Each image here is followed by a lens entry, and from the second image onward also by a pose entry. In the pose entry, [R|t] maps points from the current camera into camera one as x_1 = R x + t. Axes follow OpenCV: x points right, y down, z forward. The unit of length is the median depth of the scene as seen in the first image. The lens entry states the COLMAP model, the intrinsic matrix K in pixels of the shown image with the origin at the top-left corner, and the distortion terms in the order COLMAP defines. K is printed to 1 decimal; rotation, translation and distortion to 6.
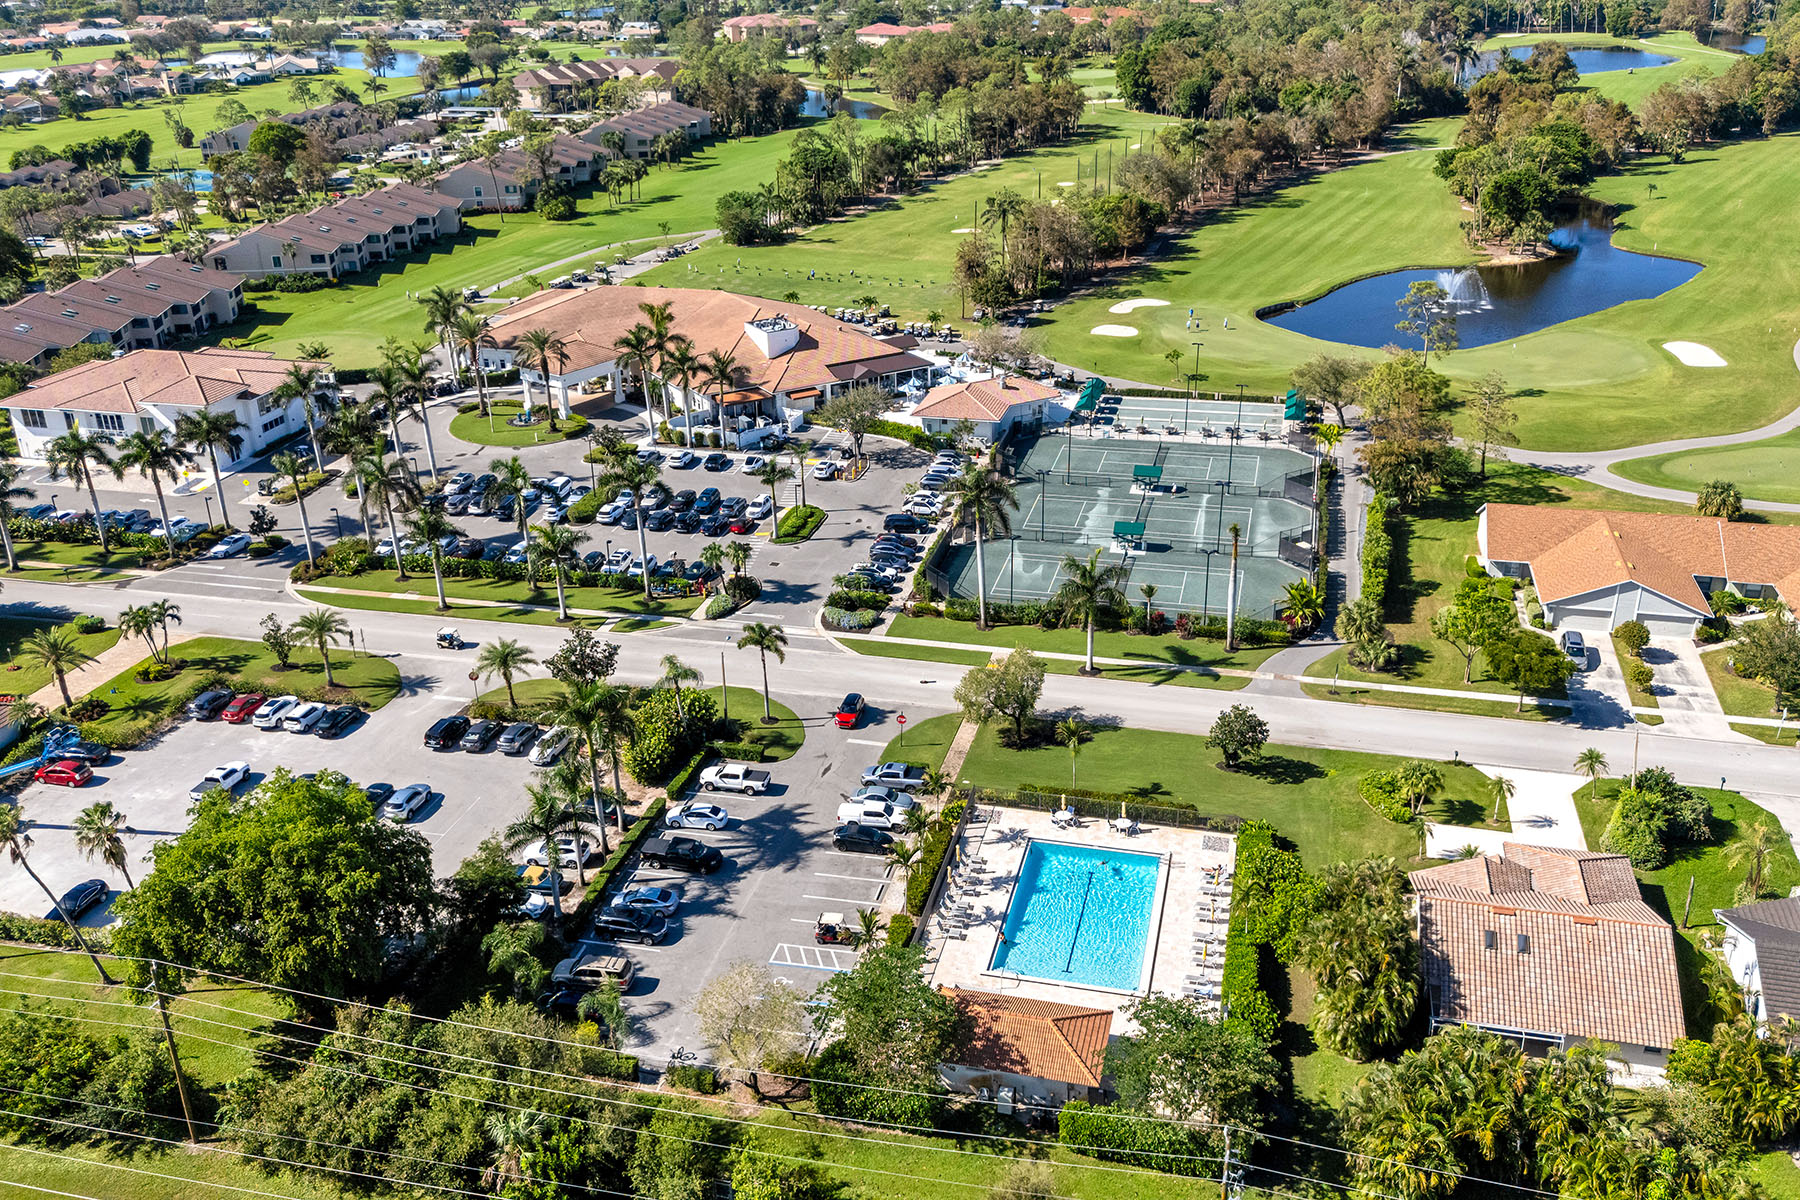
lens RADIAL K [[1578.3, 0, 900.0], [0, 1578.3, 600.0], [0, 0, 1]] dist [0.071038, -0.065917]
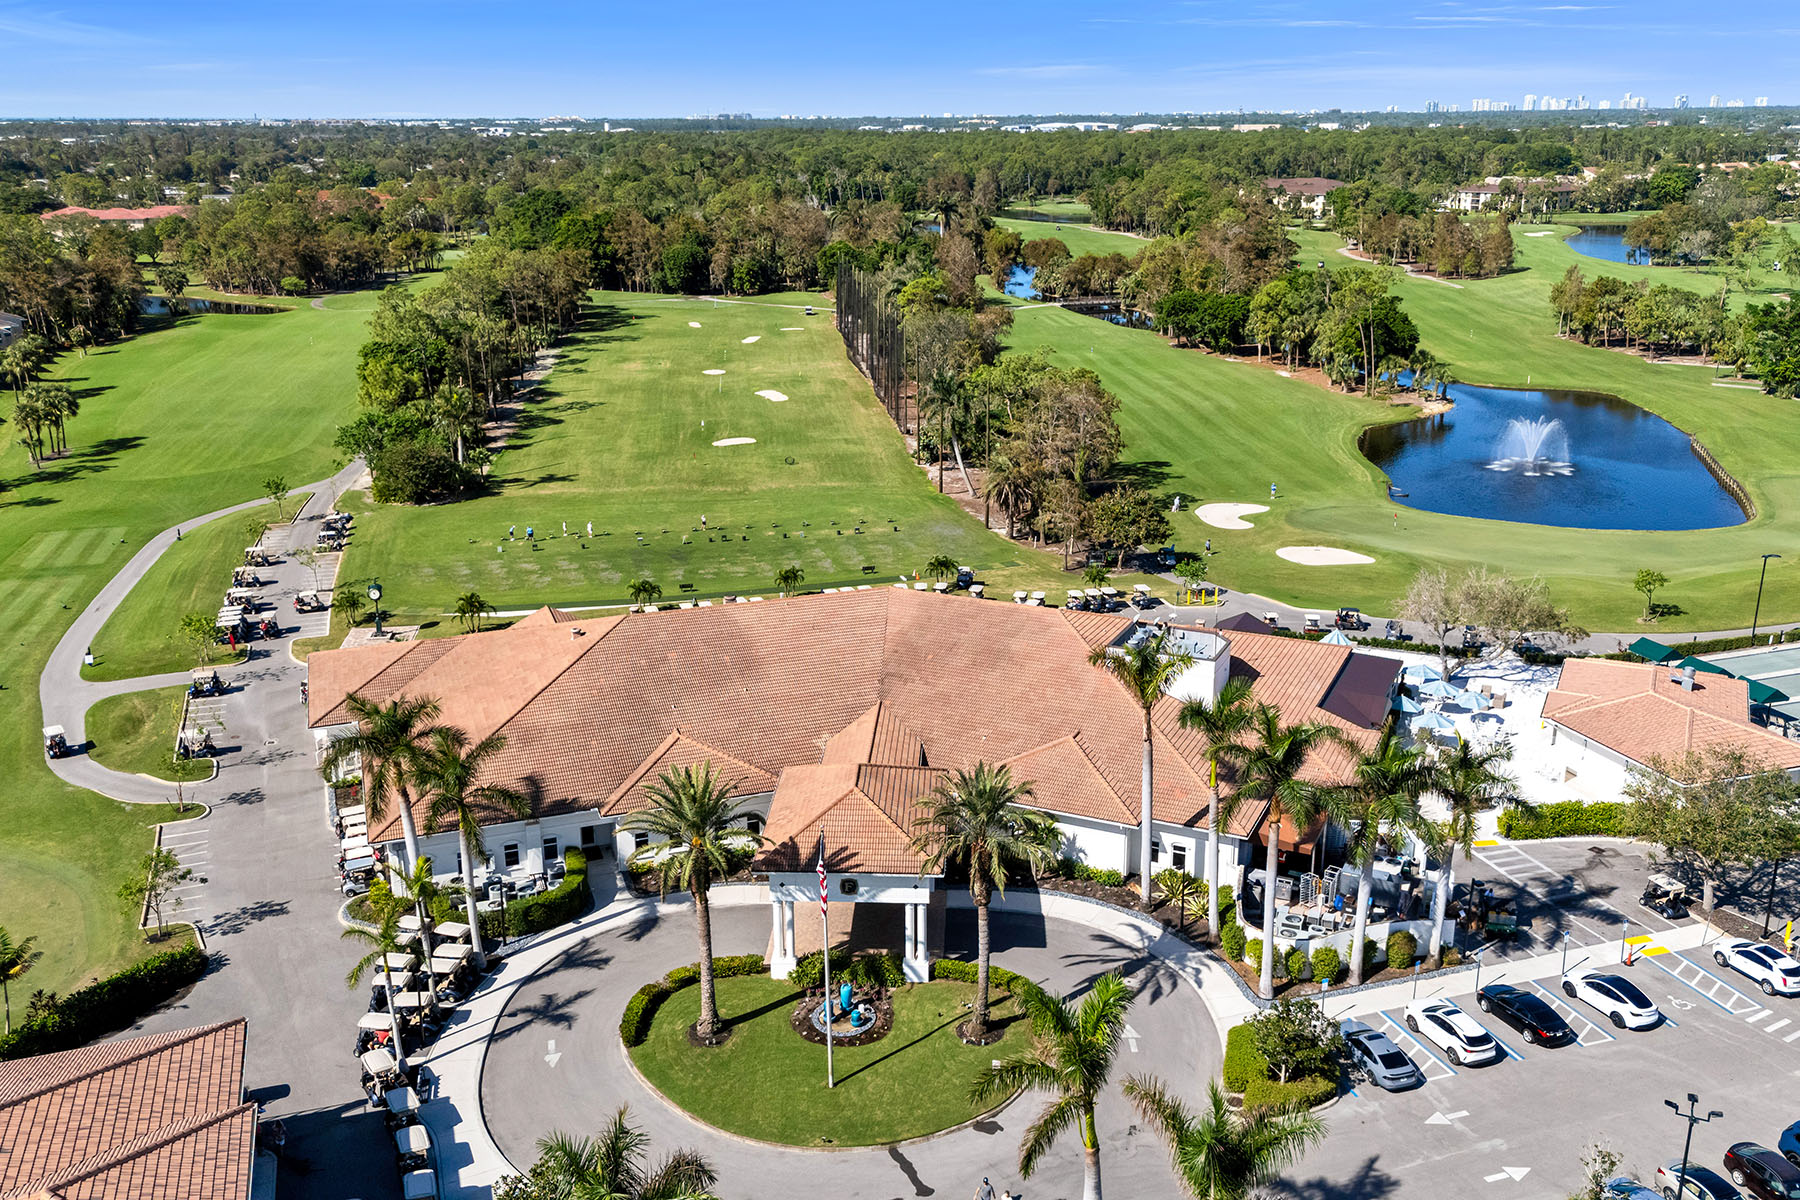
lens RADIAL K [[1567.2, 0, 903.0], [0, 1567.2, 612.2], [0, 0, 1]] dist [0.103227, -0.142348]
pose [[0.832136, -0.156609, 0.532000, -0.244959], [0.216572, 0.974893, -0.051766, -0.110361], [-0.510536, 0.158292, 0.845161, 0.407567]]
